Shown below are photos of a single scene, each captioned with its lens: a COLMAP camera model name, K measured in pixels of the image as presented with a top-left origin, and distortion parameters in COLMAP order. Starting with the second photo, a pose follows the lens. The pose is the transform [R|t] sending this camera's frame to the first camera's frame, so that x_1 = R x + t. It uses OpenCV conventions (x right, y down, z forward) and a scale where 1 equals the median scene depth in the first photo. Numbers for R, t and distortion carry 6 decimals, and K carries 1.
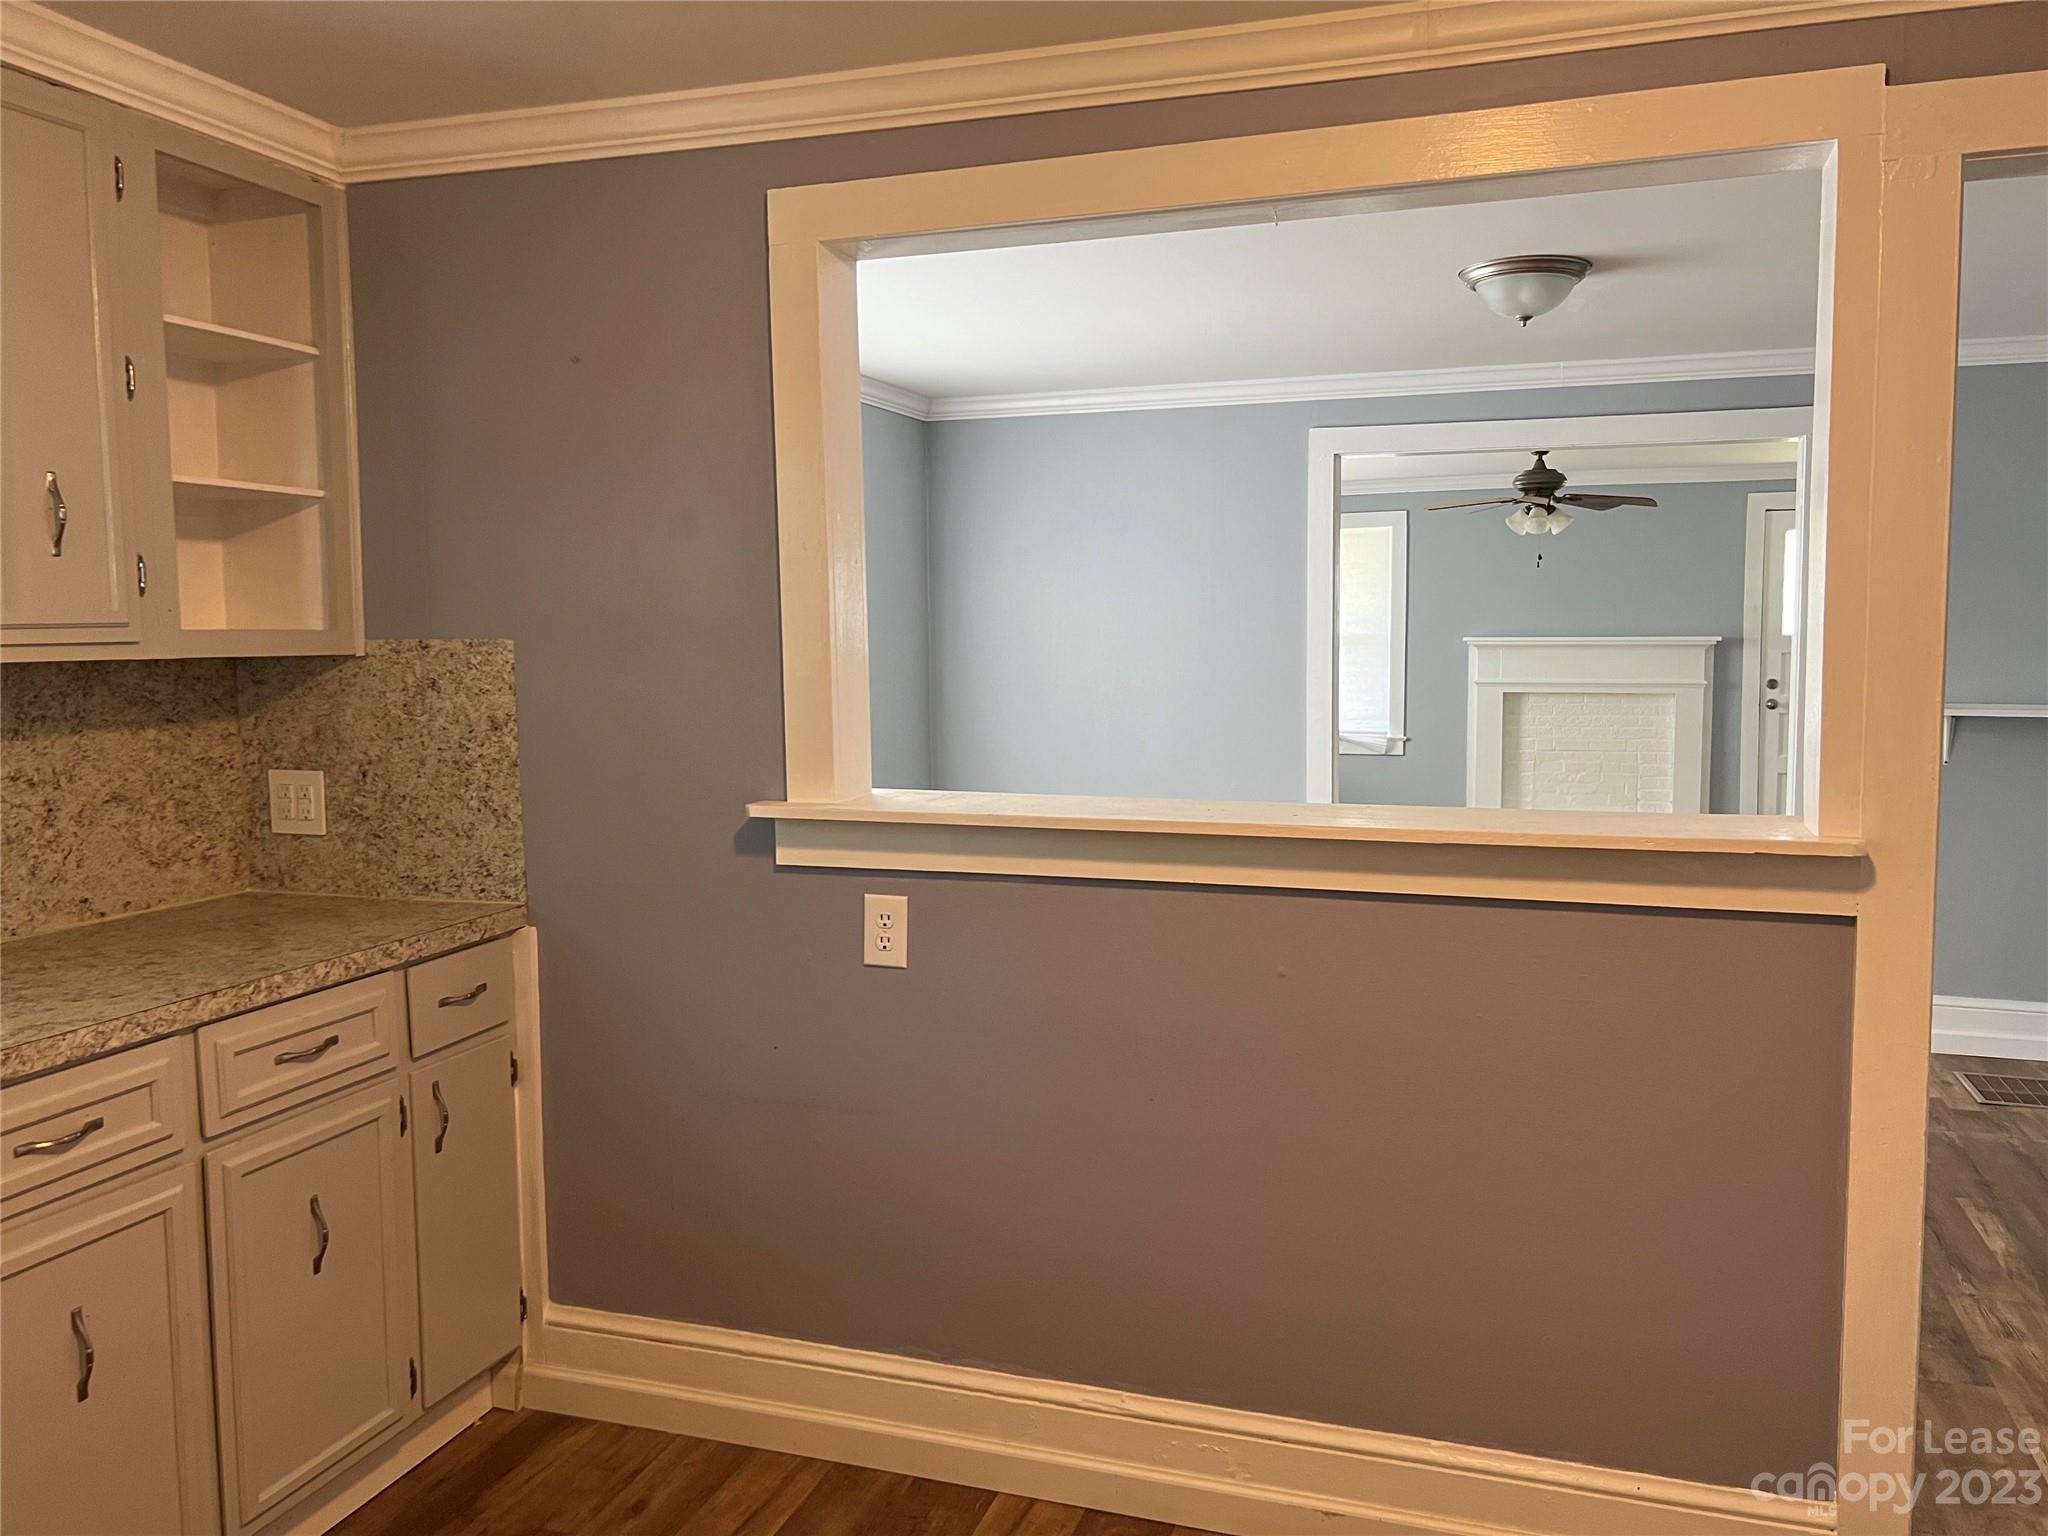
lens RADIAL K [[1549.1, 0, 1031.8], [0, 1549.1, 748.8], [0, 0, 1]] dist [0.013606, -0.010689]
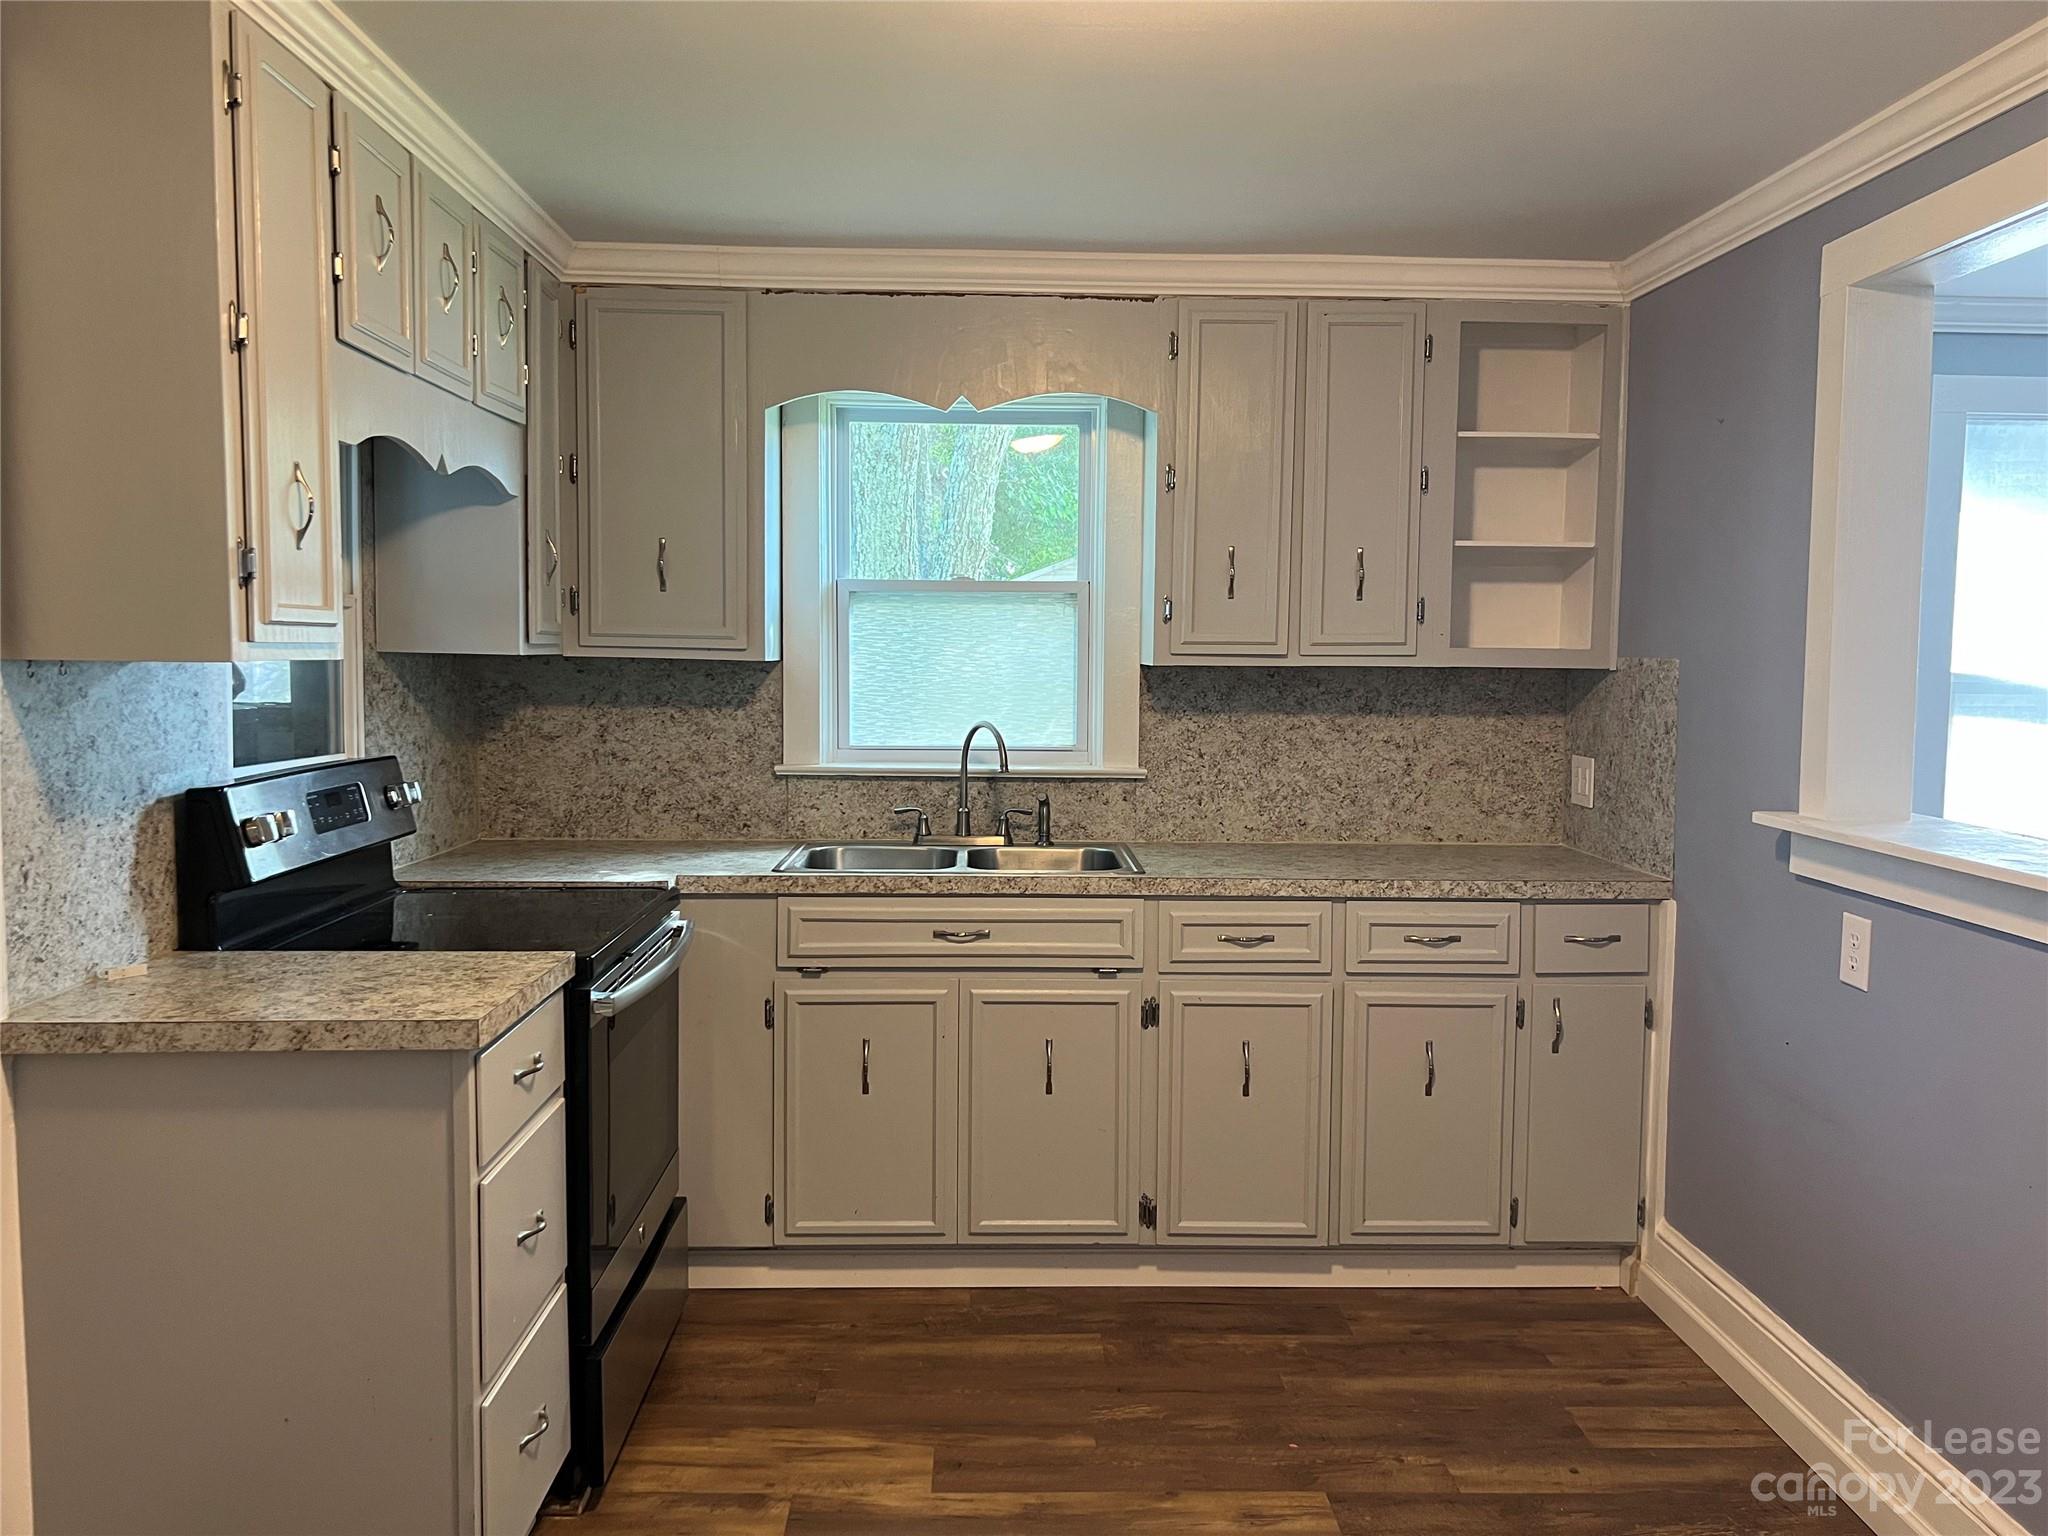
lens RADIAL K [[1549.1, 0, 1025.1], [0, 1549.1, 767.3], [0, 0, 1]] dist [0.013606, -0.010689]
pose [[0.330924, 0.085440, -0.939781, 0.659086], [-0.088507, 0.994313, 0.059232, -0.014336], [0.939498, 0.063575, 0.336604, 0.131750]]
